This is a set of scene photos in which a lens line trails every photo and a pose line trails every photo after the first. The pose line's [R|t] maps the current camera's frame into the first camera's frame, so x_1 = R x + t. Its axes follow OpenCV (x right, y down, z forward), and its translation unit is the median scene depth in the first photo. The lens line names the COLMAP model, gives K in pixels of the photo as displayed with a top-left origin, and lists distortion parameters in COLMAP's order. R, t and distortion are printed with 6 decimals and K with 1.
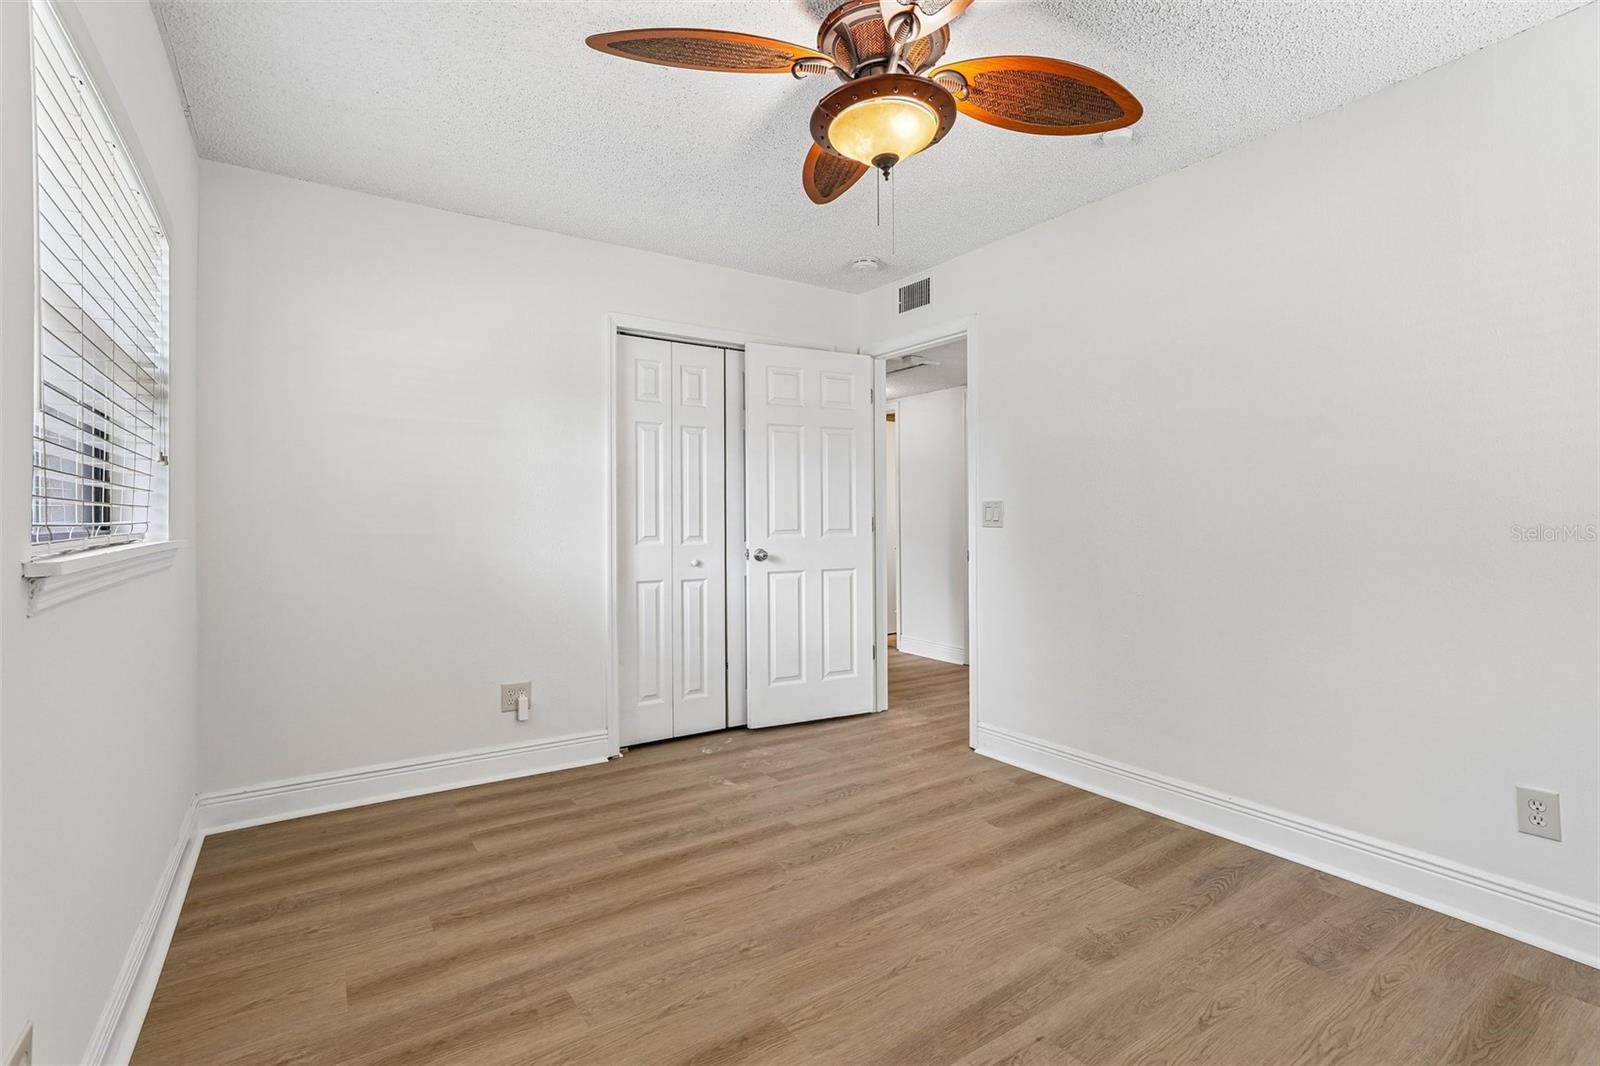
lens RADIAL K [[744.2, 0, 798.5], [0, 744.2, 523.2], [0, 0, 1]] dist [-0.018485, 0.010147]
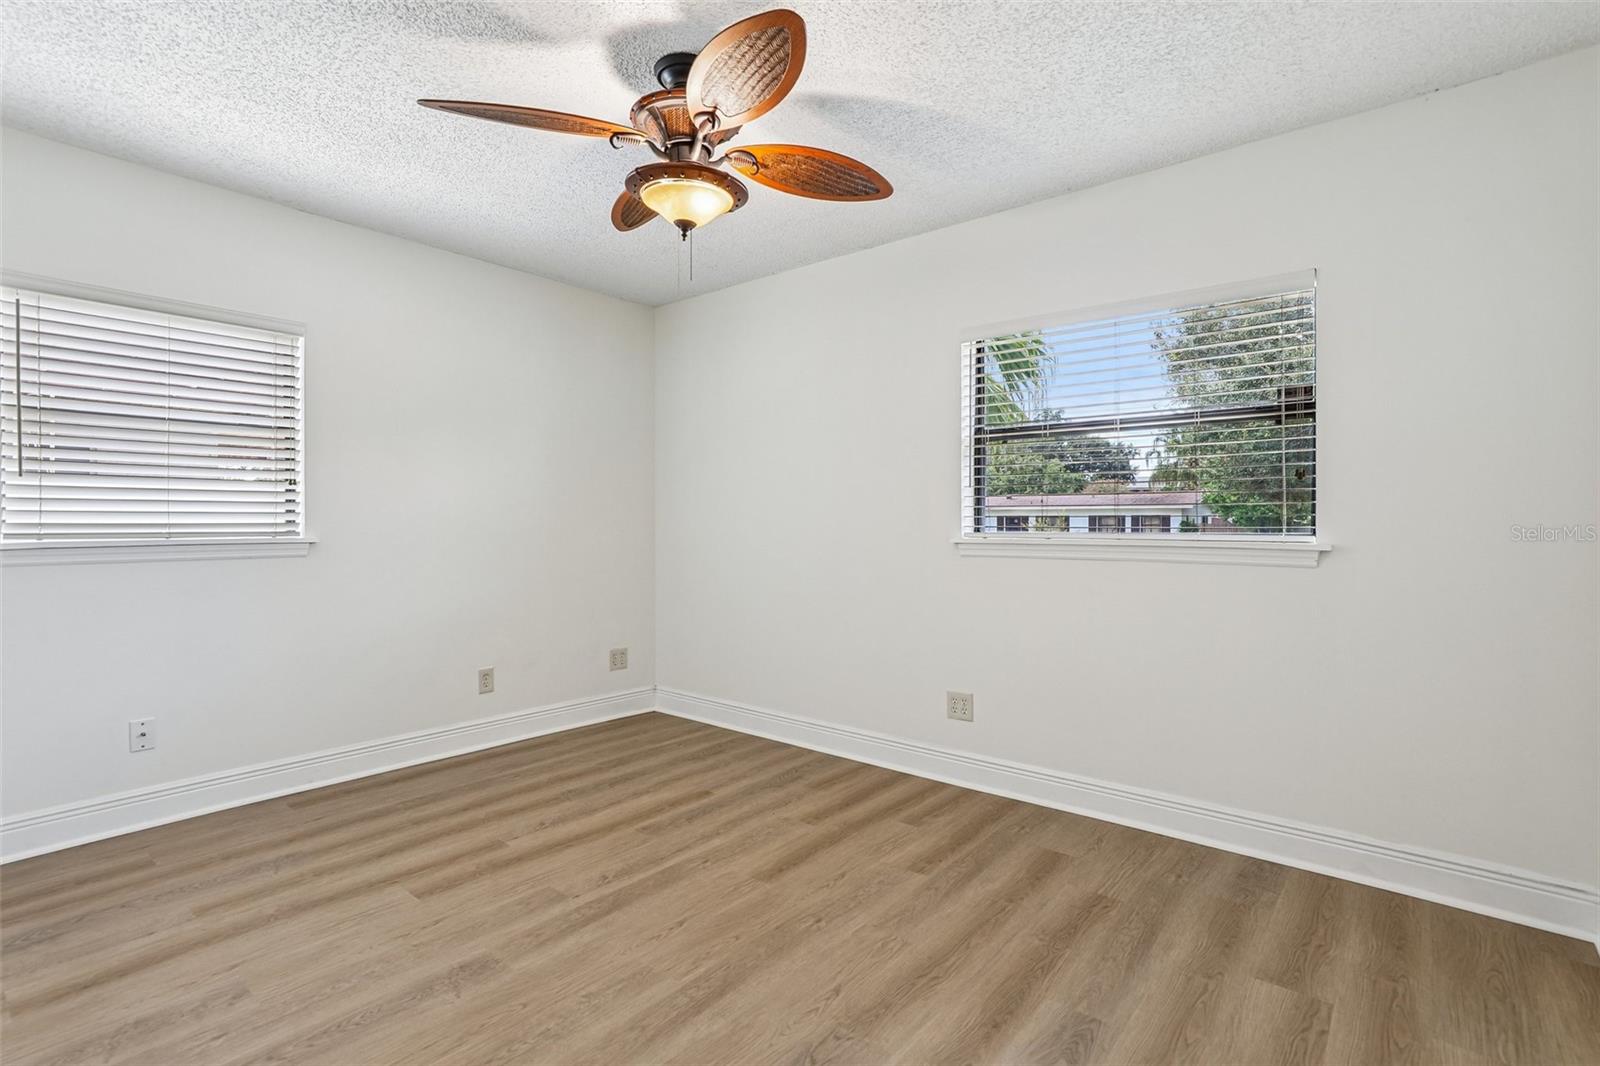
lens RADIAL K [[744.2, 0, 798.5], [0, 744.2, 523.2], [0, 0, 1]] dist [-0.018485, 0.010147]
pose [[-0.958006, 0.002299, -0.286738, 0.267834], [0.000070, 0.999970, 0.007786, -0.017458], [0.286747, 0.007439, -0.957978, 2.035147]]
